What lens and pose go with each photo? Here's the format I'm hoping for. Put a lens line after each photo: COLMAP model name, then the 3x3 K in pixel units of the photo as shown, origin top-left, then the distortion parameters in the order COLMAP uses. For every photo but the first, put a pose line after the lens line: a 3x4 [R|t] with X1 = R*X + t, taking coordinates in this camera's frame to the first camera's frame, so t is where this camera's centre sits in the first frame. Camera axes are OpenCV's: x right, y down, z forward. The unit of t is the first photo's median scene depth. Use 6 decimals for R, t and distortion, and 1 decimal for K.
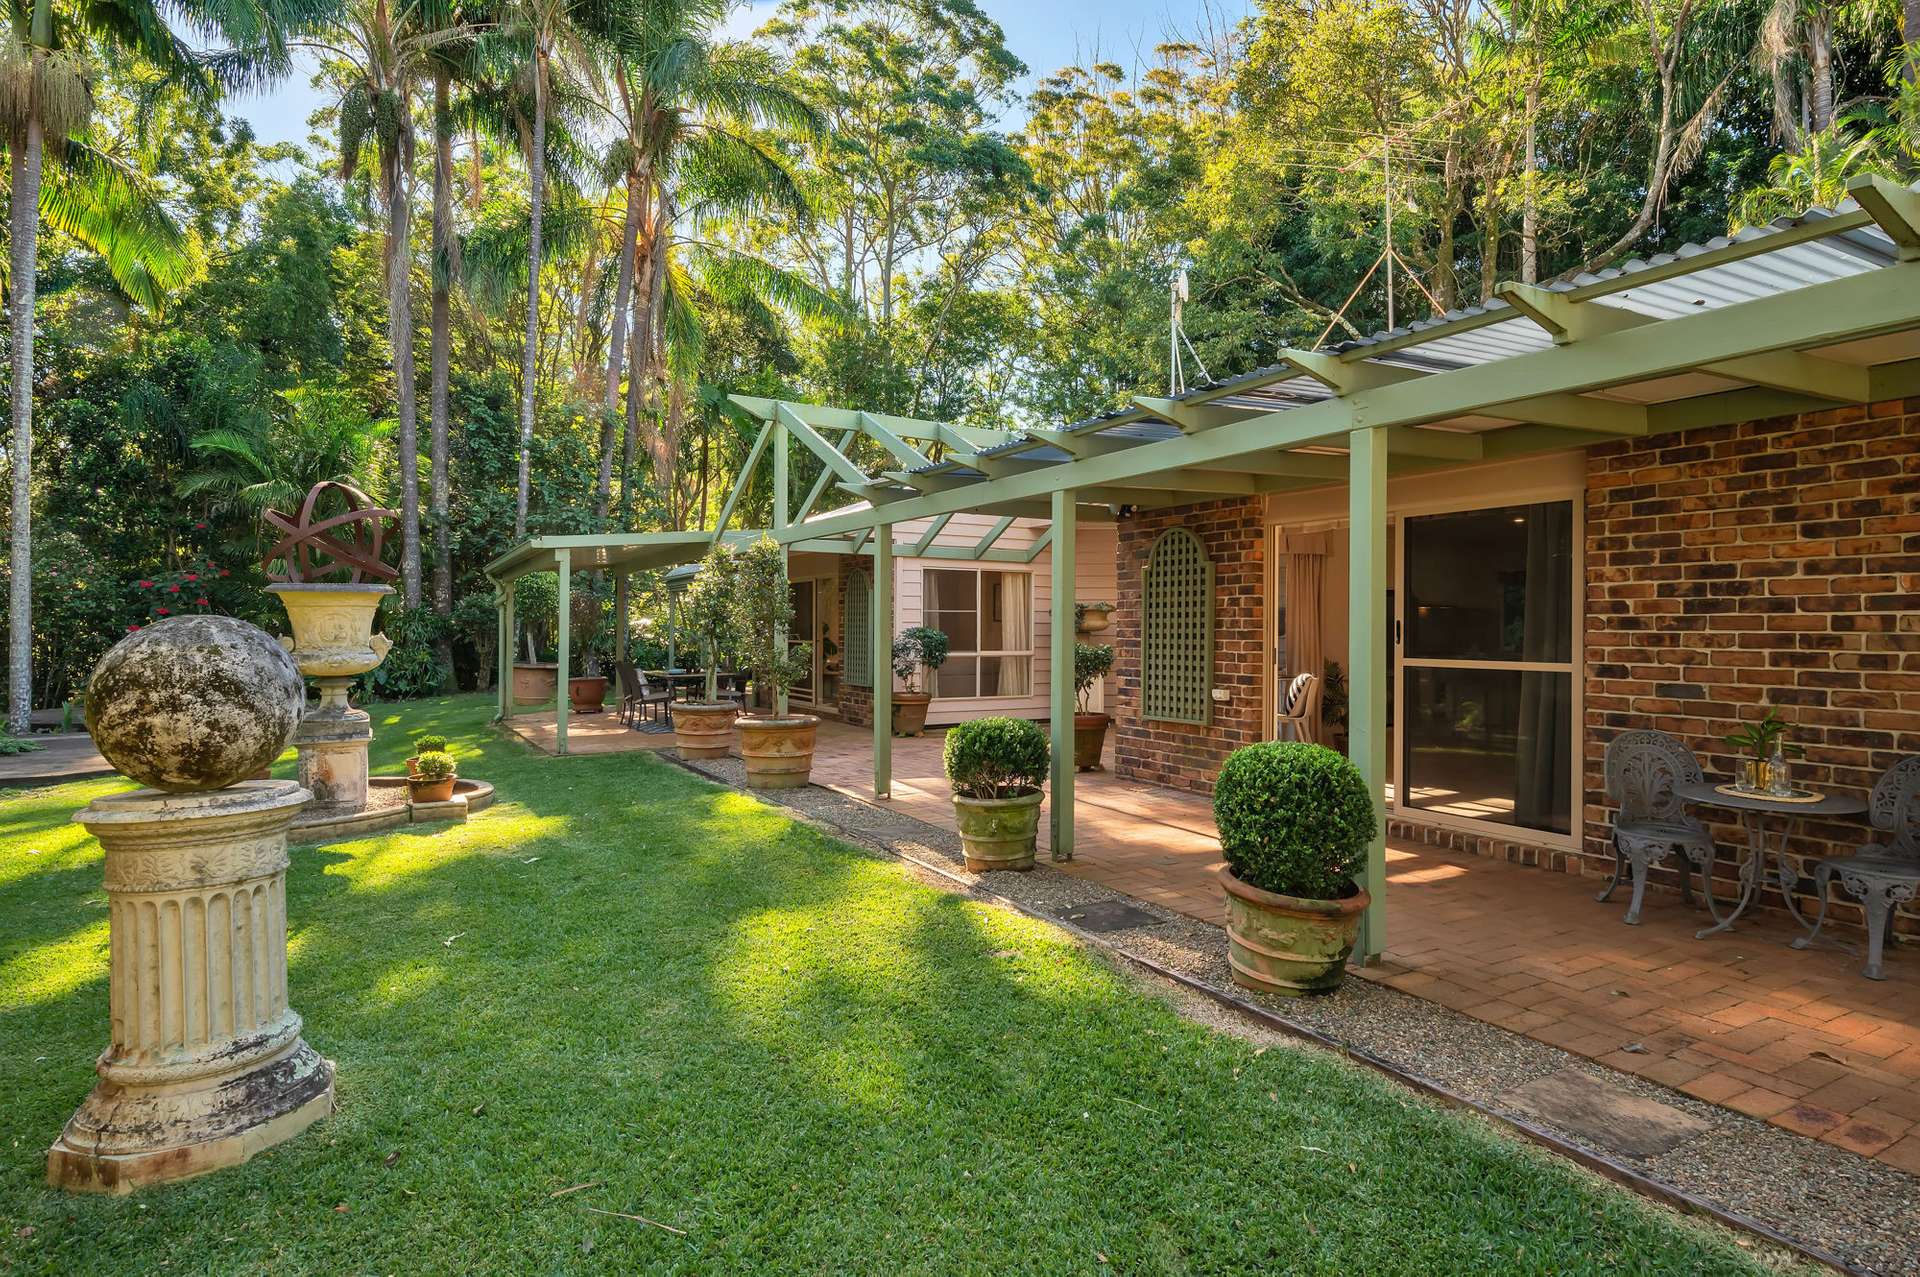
lens RADIAL K [[1029.4, 0, 960.0], [0, 1029.4, 628.9], [0, 0, 1]] dist [-0.002663, 0.001228]
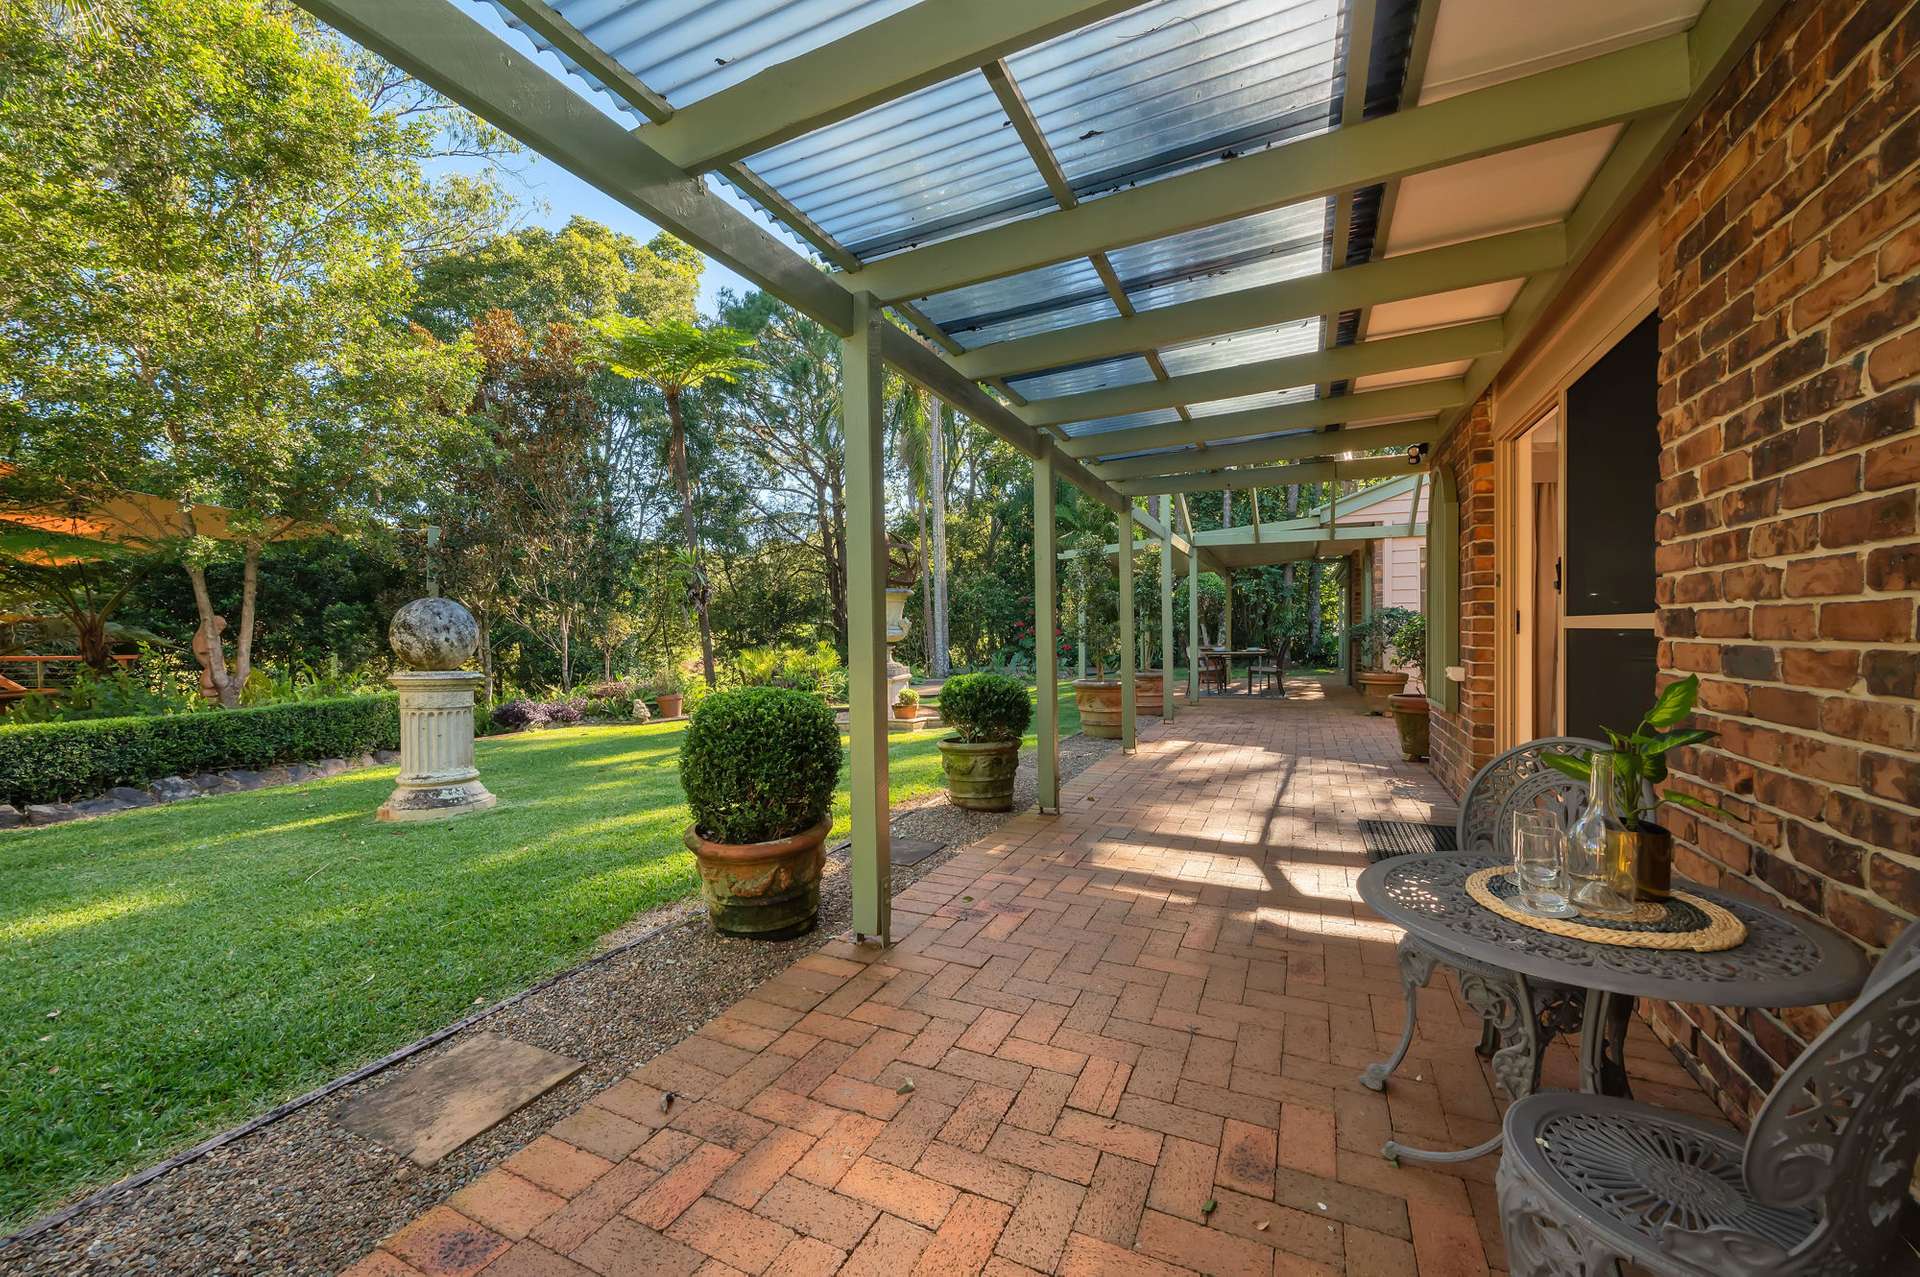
lens RADIAL K [[763.4, 0, 952.1], [0, 763.4, 652.1], [0, 0, 1]] dist [-0.002761, -0.000145]
pose [[0.568073, 0.014897, -0.822843, 0.979311], [0.010440, 0.999625, 0.025305, 0.056469], [0.822912, -0.022965, 0.567705, 0.689700]]
